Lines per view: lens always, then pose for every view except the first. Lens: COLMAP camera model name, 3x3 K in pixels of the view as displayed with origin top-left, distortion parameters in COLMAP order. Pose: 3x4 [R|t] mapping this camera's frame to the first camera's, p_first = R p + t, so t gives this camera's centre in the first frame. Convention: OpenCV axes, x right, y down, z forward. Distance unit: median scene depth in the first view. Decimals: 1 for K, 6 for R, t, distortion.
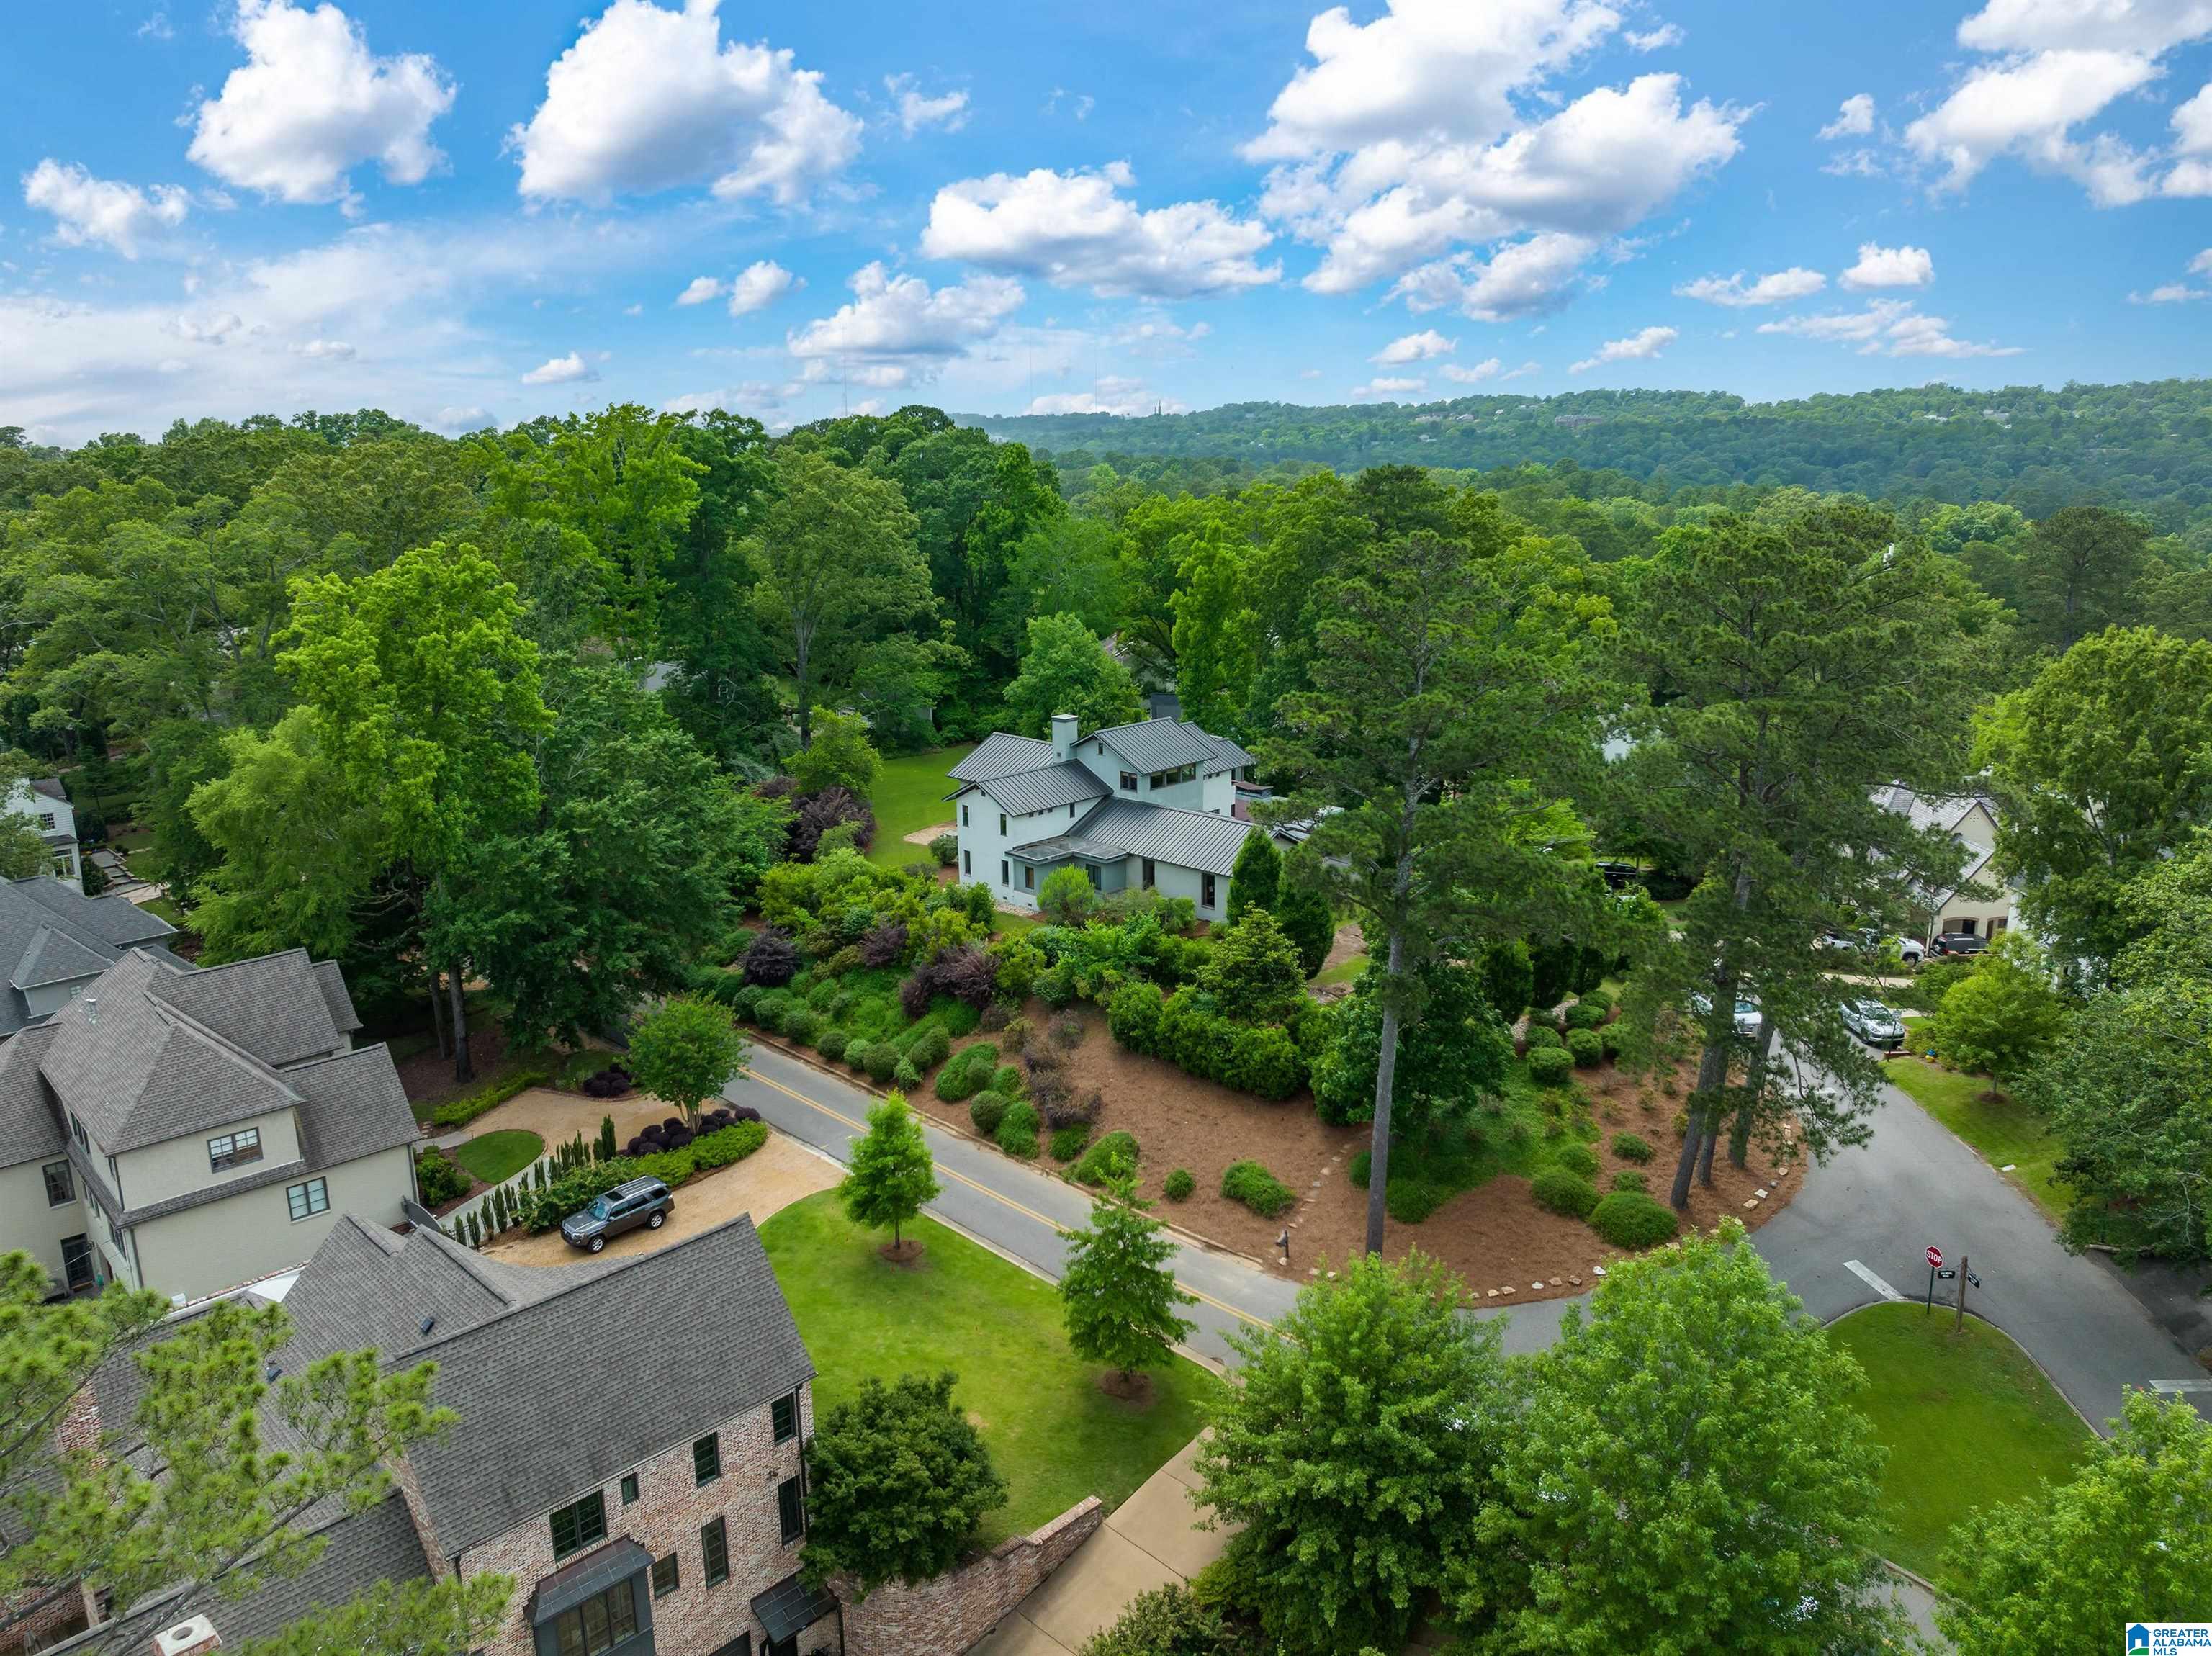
lens RADIAL K [[1529.6, 0, 1113.4], [0, 1529.6, 821.7], [0, 0, 1]] dist [-0.030681, 0.004637]
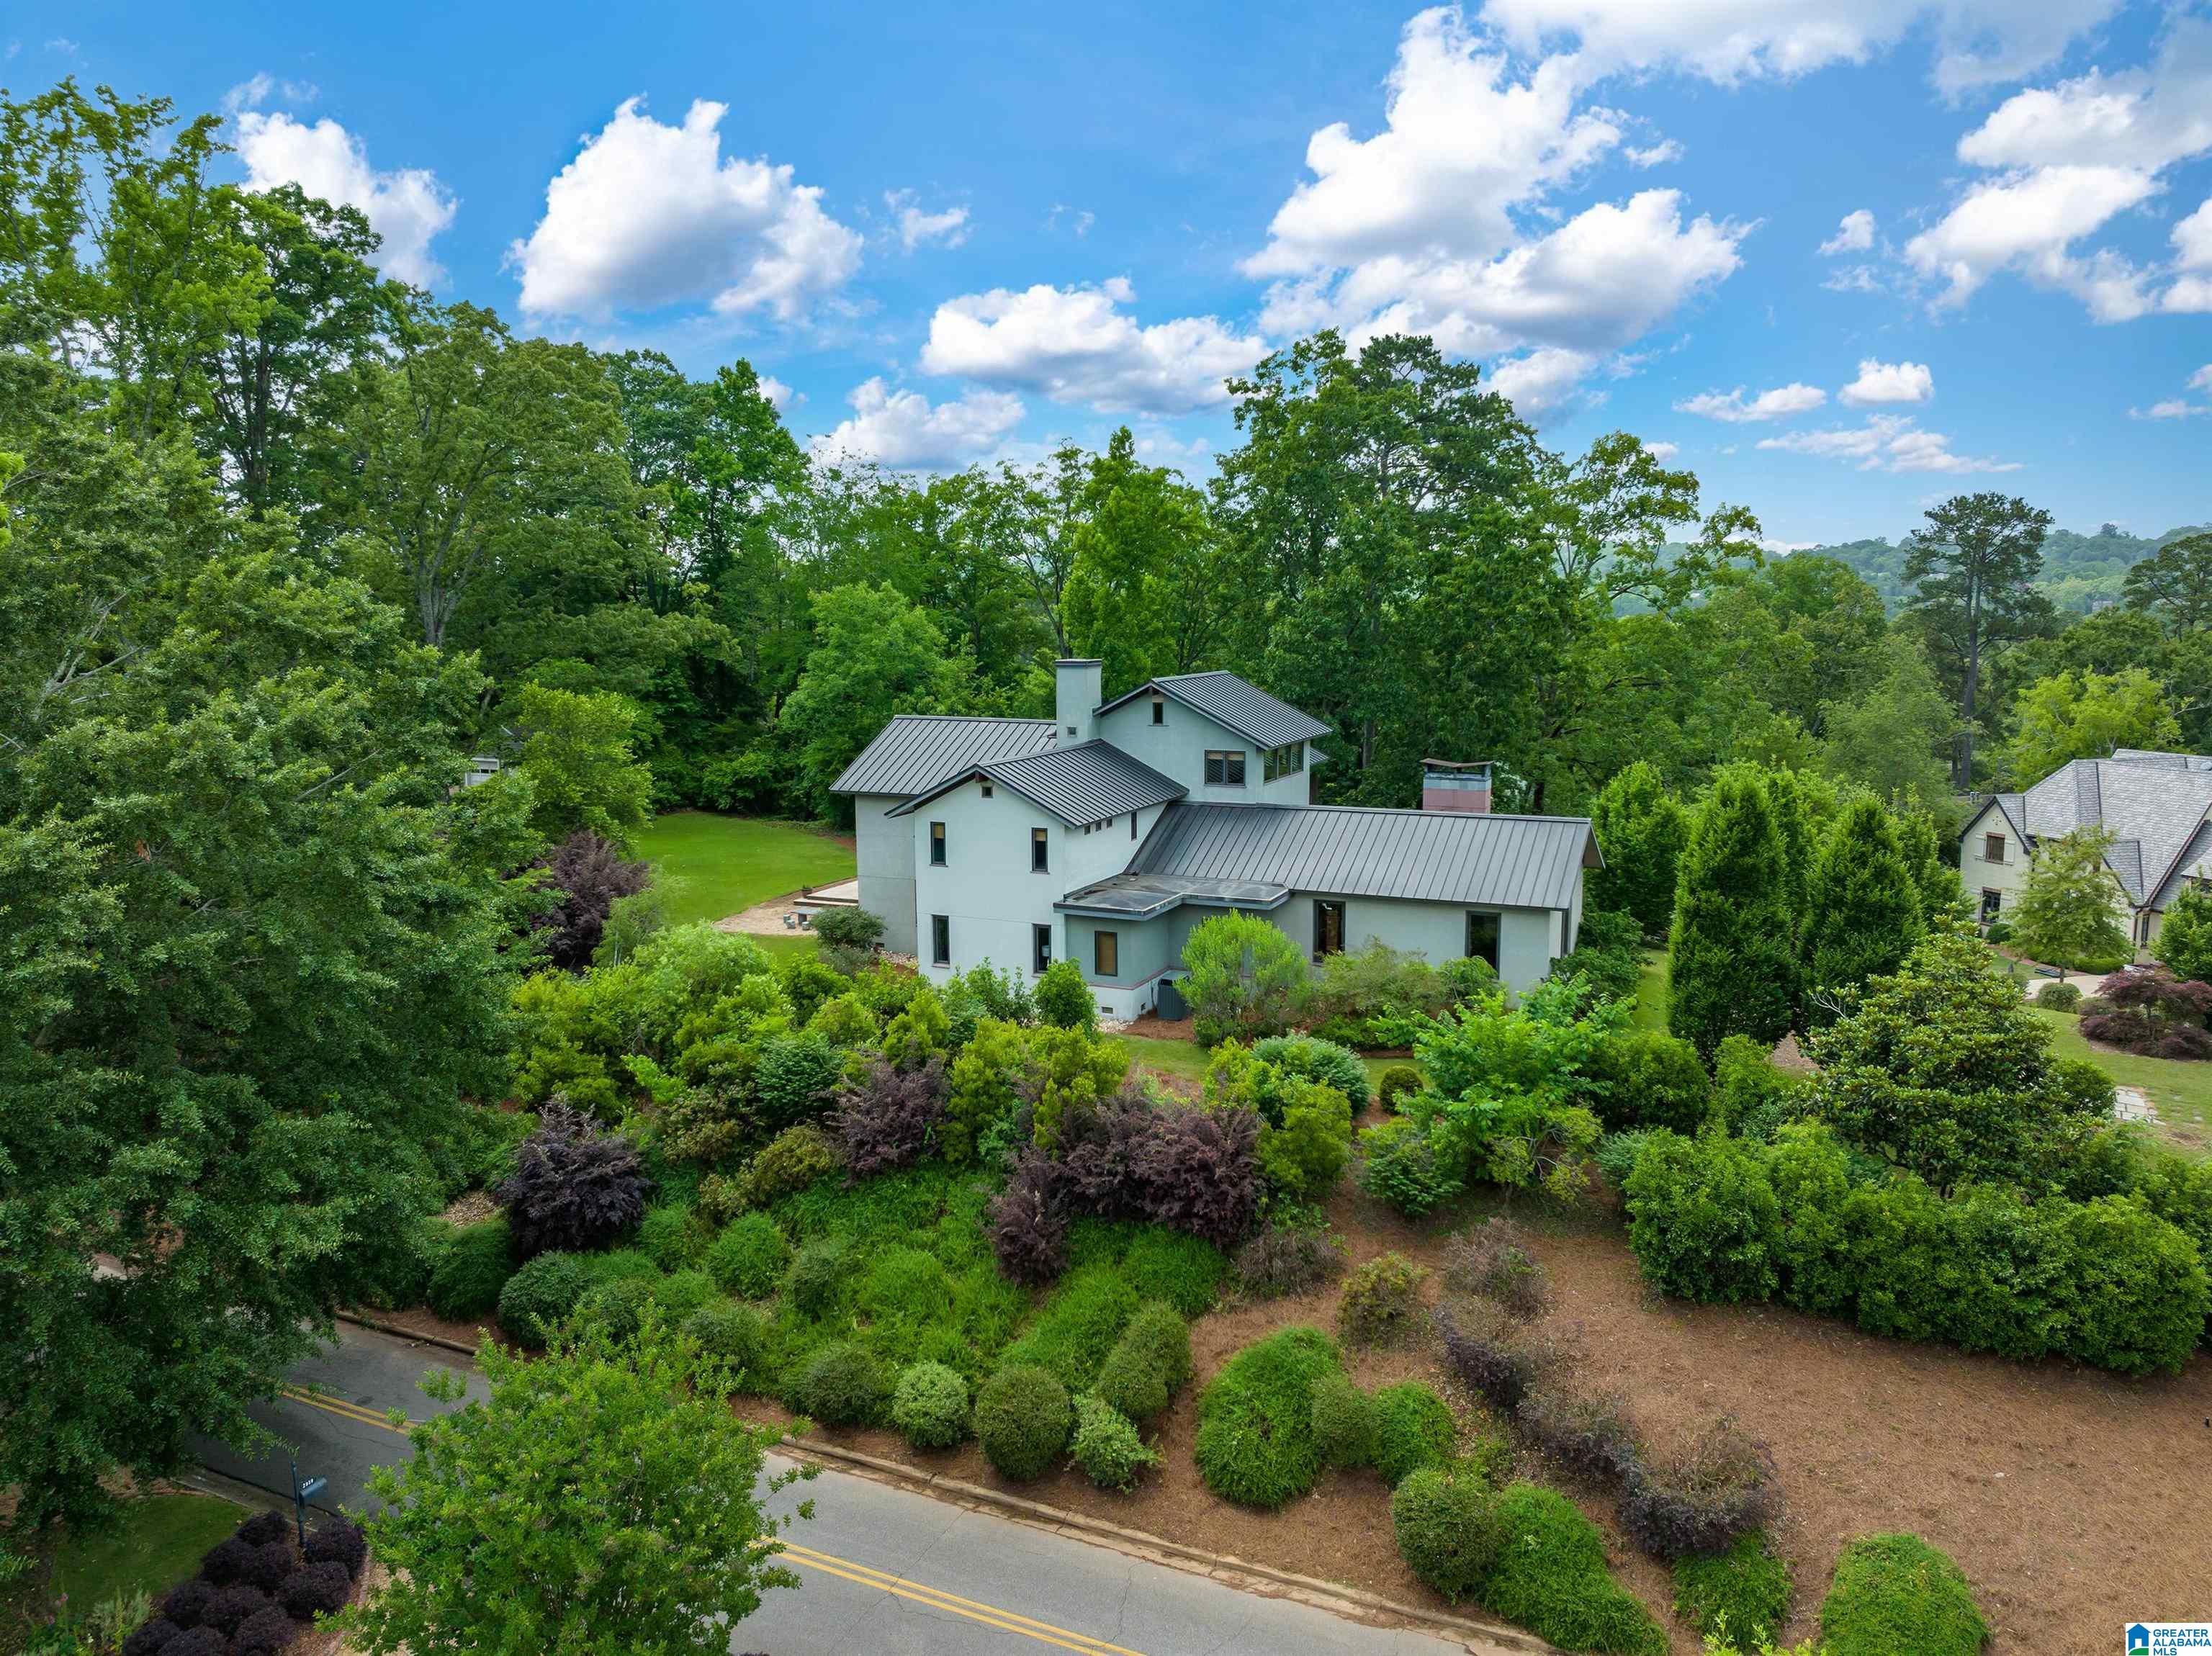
lens RADIAL K [[1551.8, 0, 1104.5], [0, 1551.8, 817.8], [0, 0, 1]] dist [-0.033847, 0.010165]
pose [[0.947210, -0.043085, 0.317705, -0.210299], [0.077341, 0.992371, -0.096010, 0.041020], [-0.311145, 0.115513, 0.943316, 0.525396]]
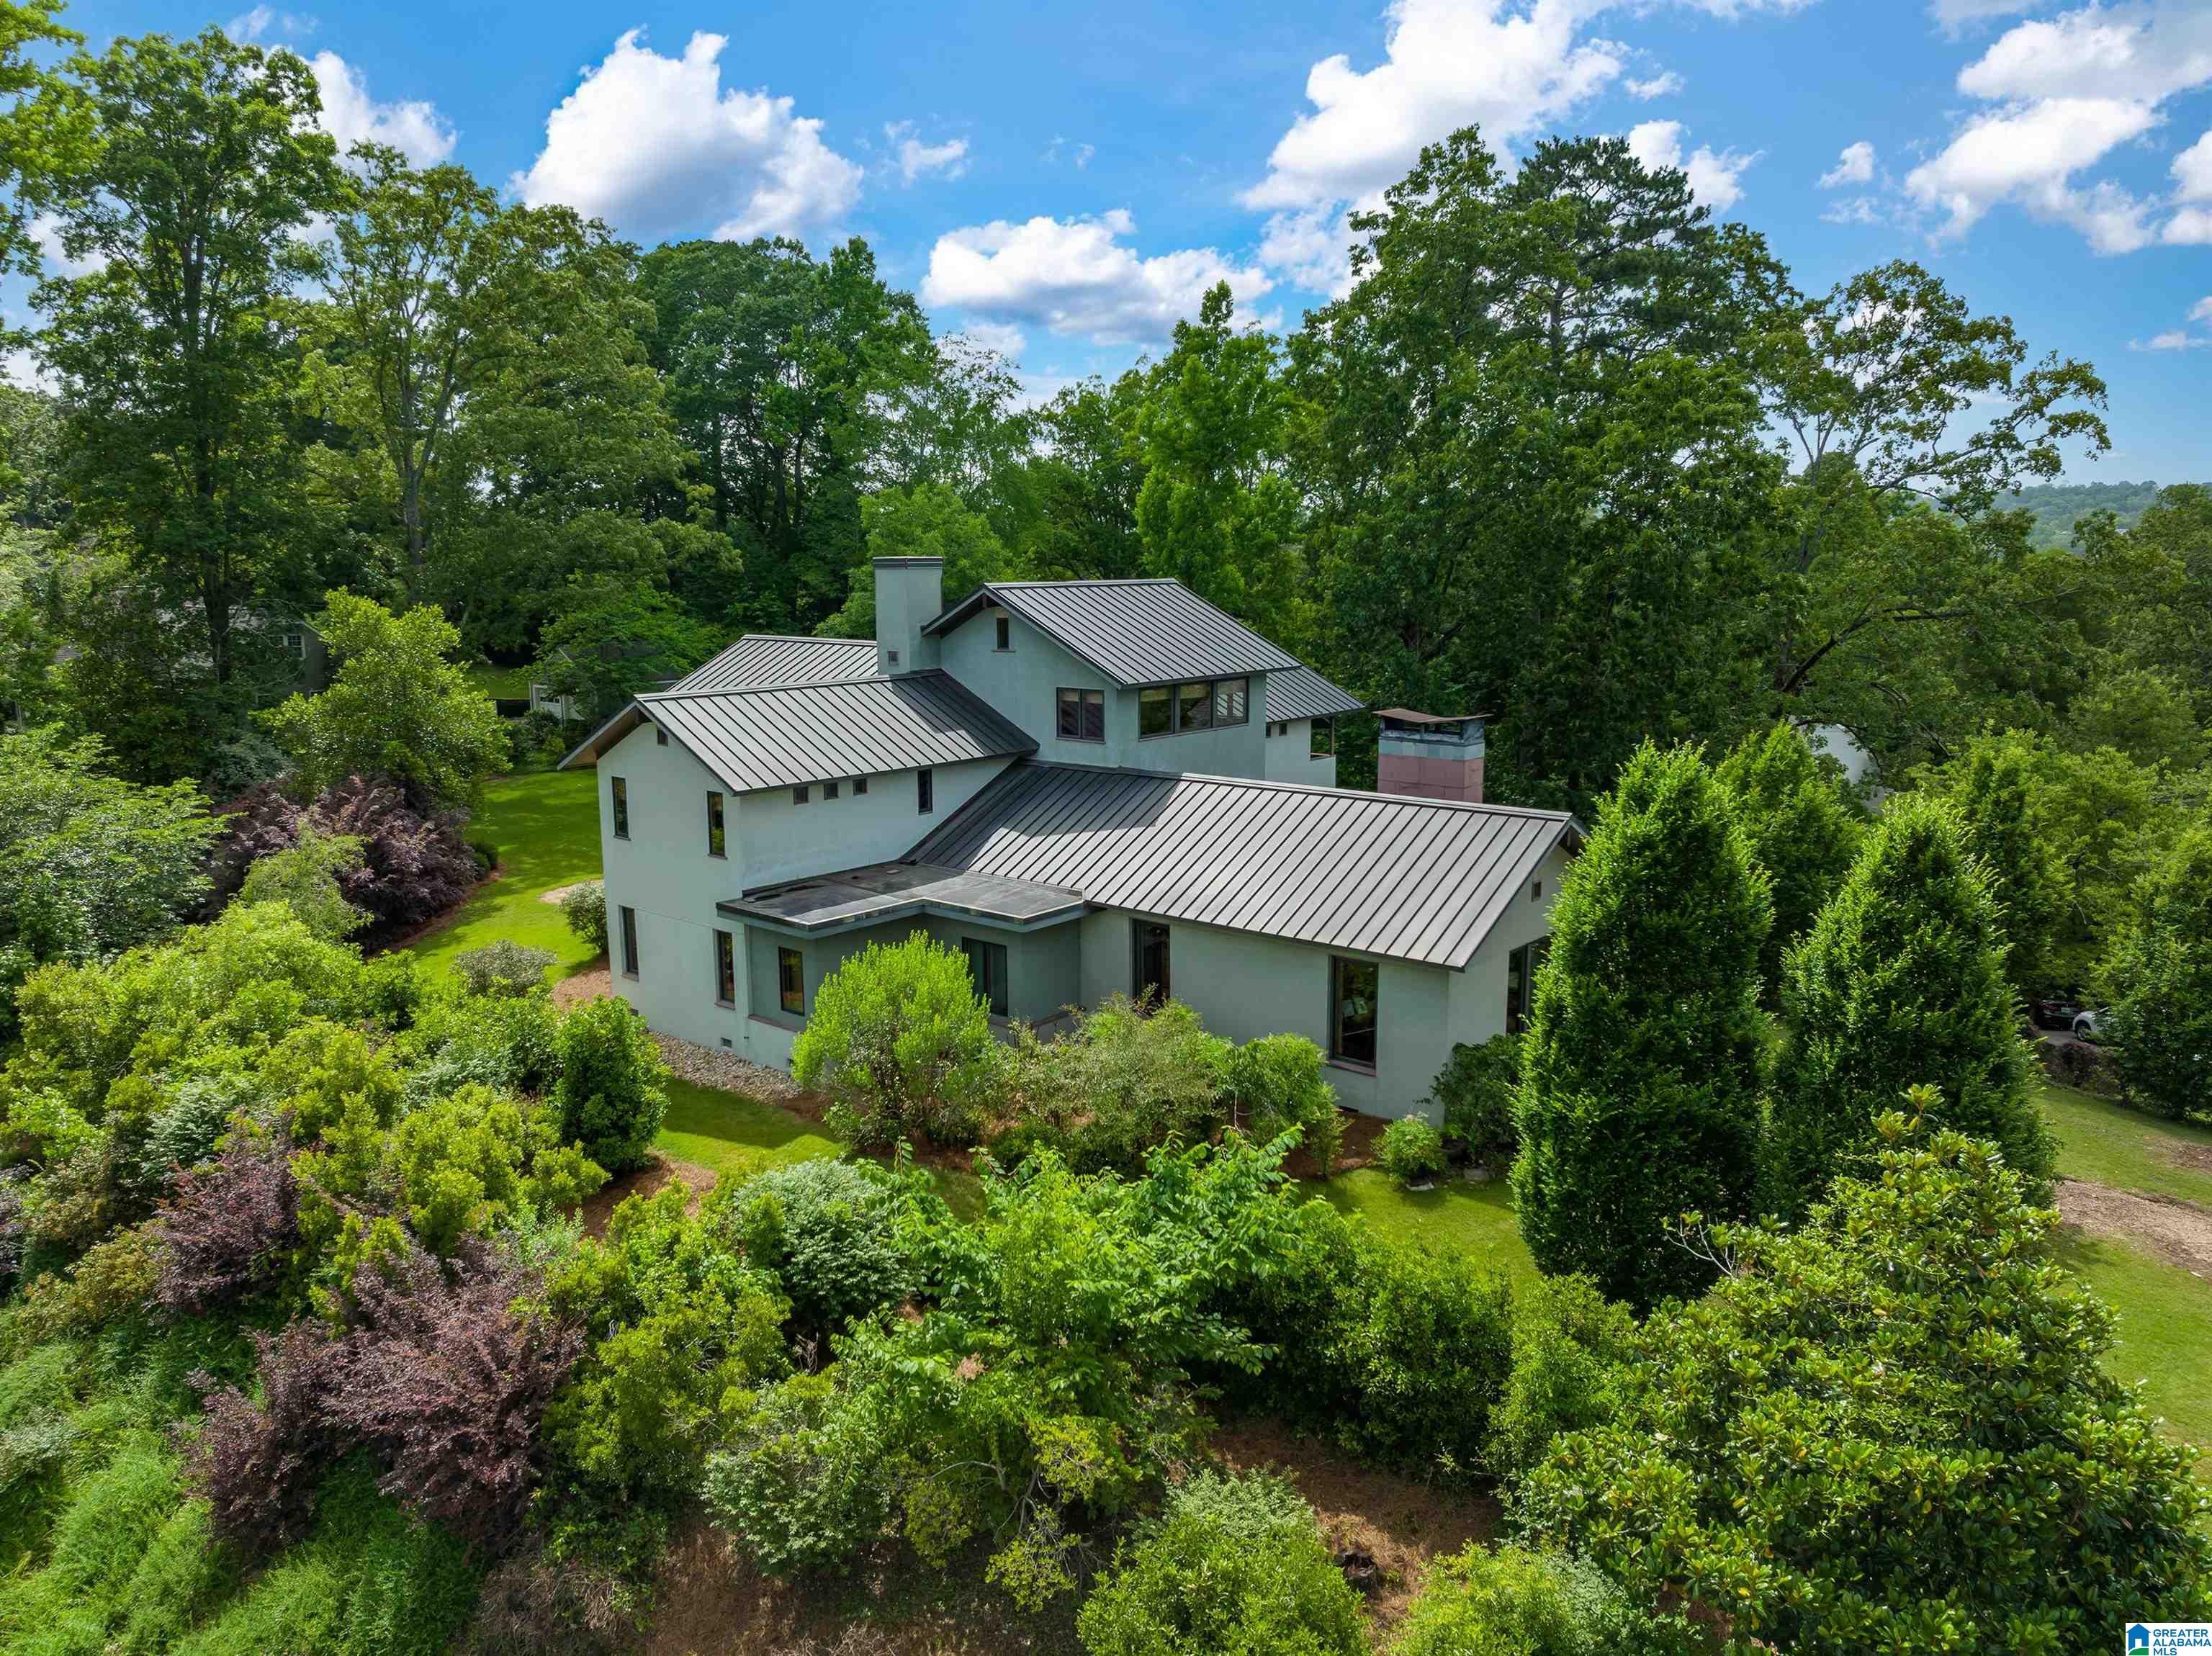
lens RADIAL K [[1551.8, 0, 1104.5], [0, 1551.8, 817.8], [0, 0, 1]] dist [-0.033847, 0.010165]
pose [[0.998116, -0.009044, 0.060686, -0.007287], [0.013473, 0.997243, -0.072968, 0.026602], [-0.059859, 0.073648, 0.995486, 0.656658]]
